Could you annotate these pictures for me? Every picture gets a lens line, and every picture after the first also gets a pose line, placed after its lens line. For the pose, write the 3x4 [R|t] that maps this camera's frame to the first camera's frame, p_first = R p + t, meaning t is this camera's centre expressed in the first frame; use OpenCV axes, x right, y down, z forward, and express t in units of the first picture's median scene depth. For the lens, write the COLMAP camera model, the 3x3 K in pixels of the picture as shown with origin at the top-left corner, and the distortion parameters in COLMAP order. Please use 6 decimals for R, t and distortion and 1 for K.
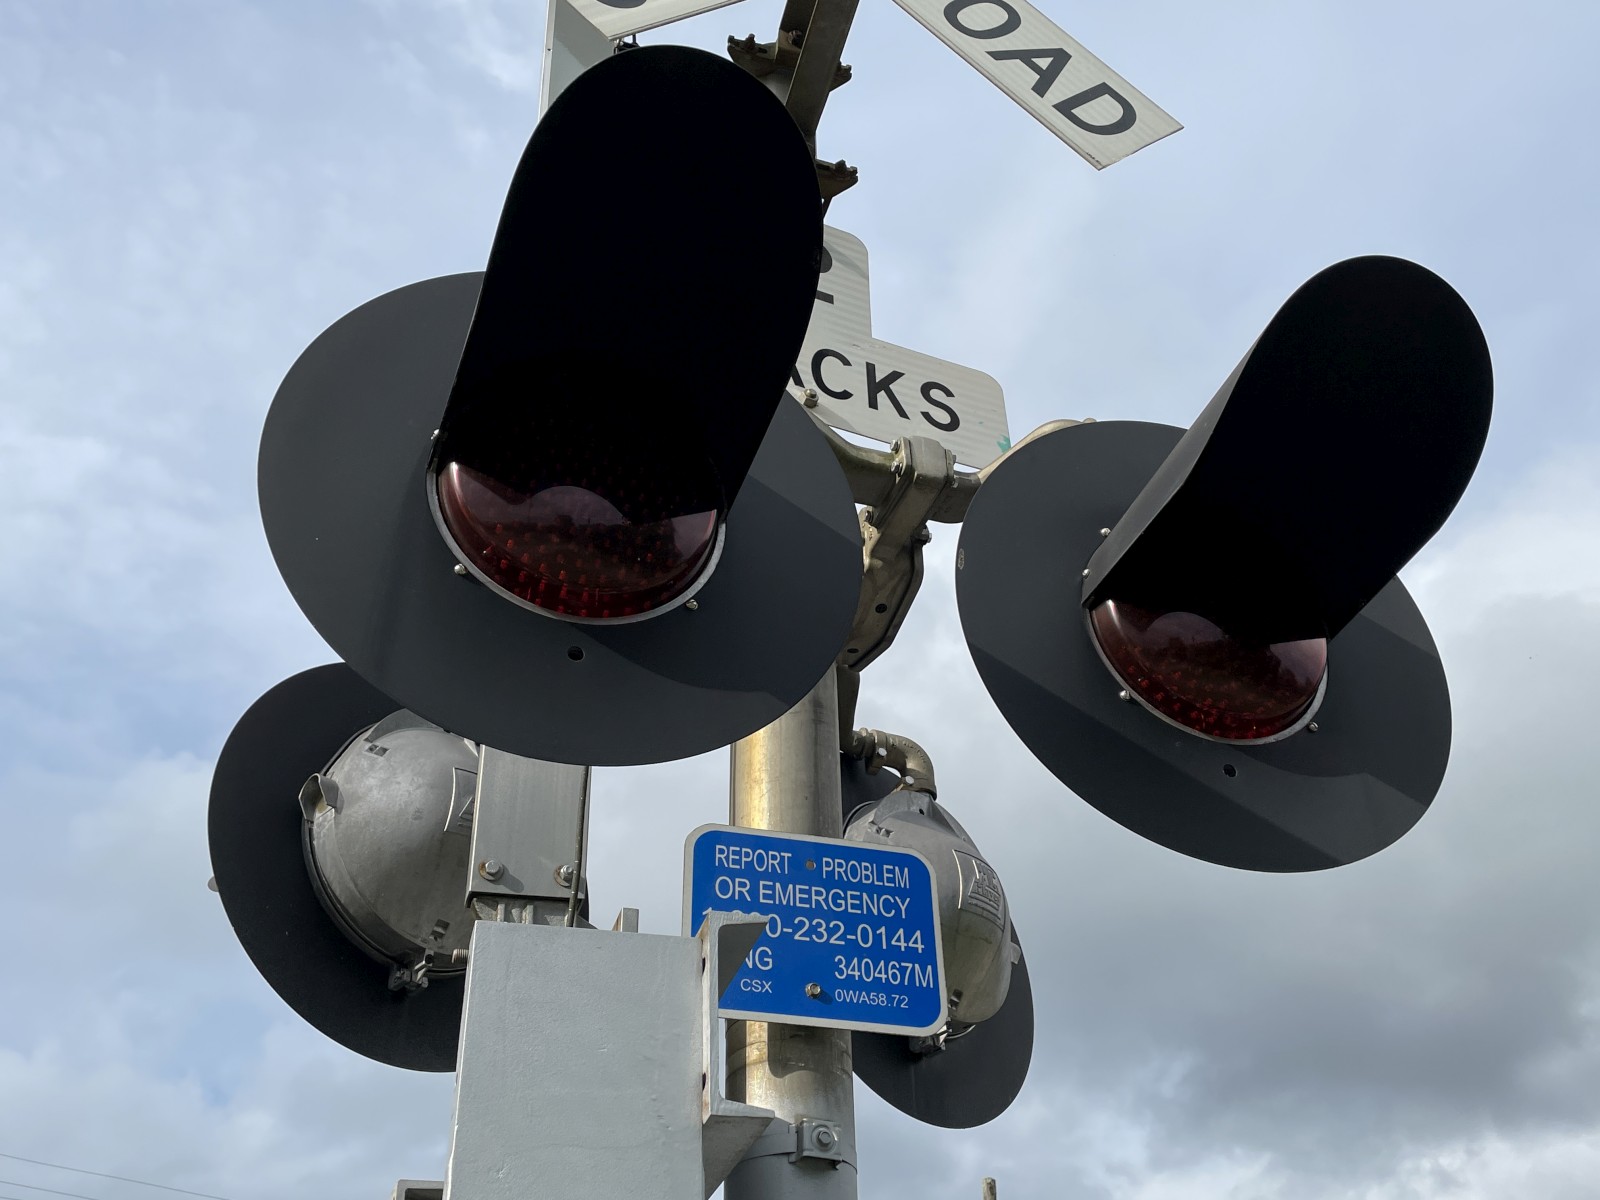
lens RADIAL K [[1512.2, 0, 781.2], [0, 1512.2, 556.1], [0, 0, 1]] dist [0.054598, 0.000000]
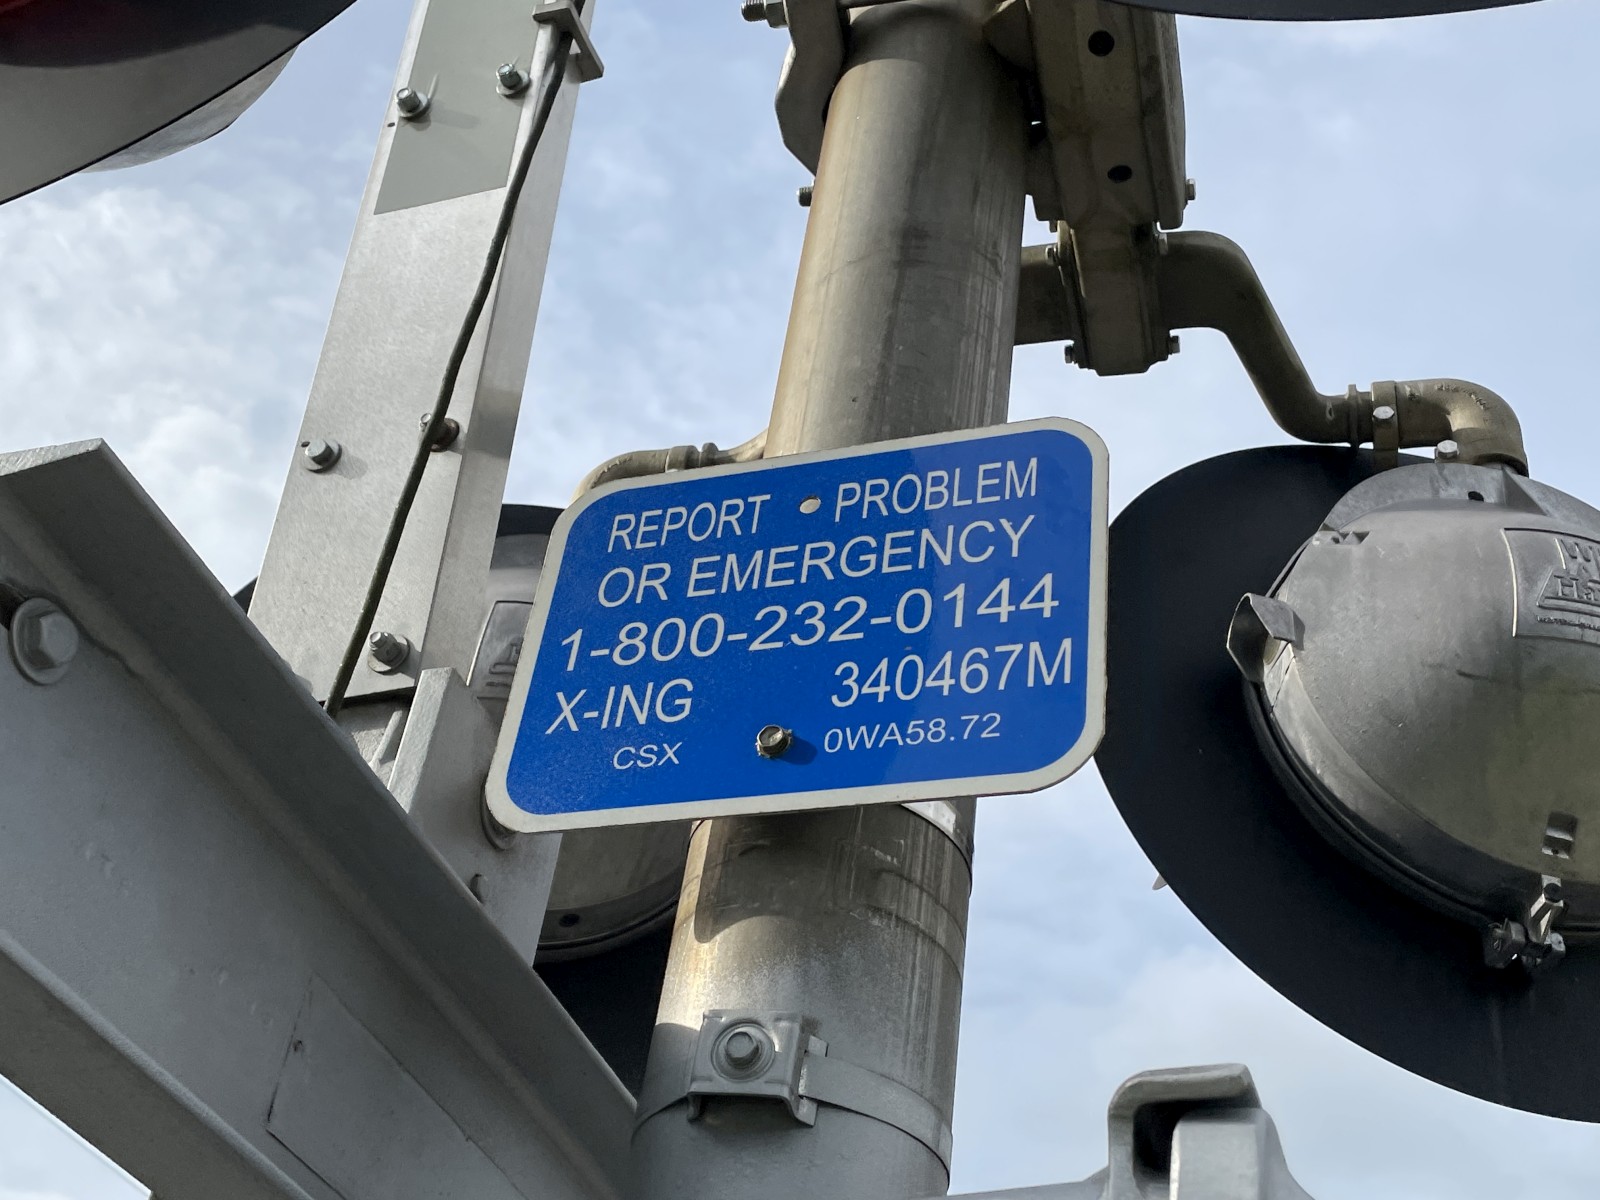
lens RADIAL K [[1930.1, 0, 801.5], [0, 1930.1, 588.9], [0, 0, 1]] dist [0.120548, 0.000000]
pose [[0.824958, -0.269598, -0.496750, 0.300540], [0.248529, 0.962405, -0.109586, 0.295848], [0.507619, -0.033053, 0.860947, 0.516591]]
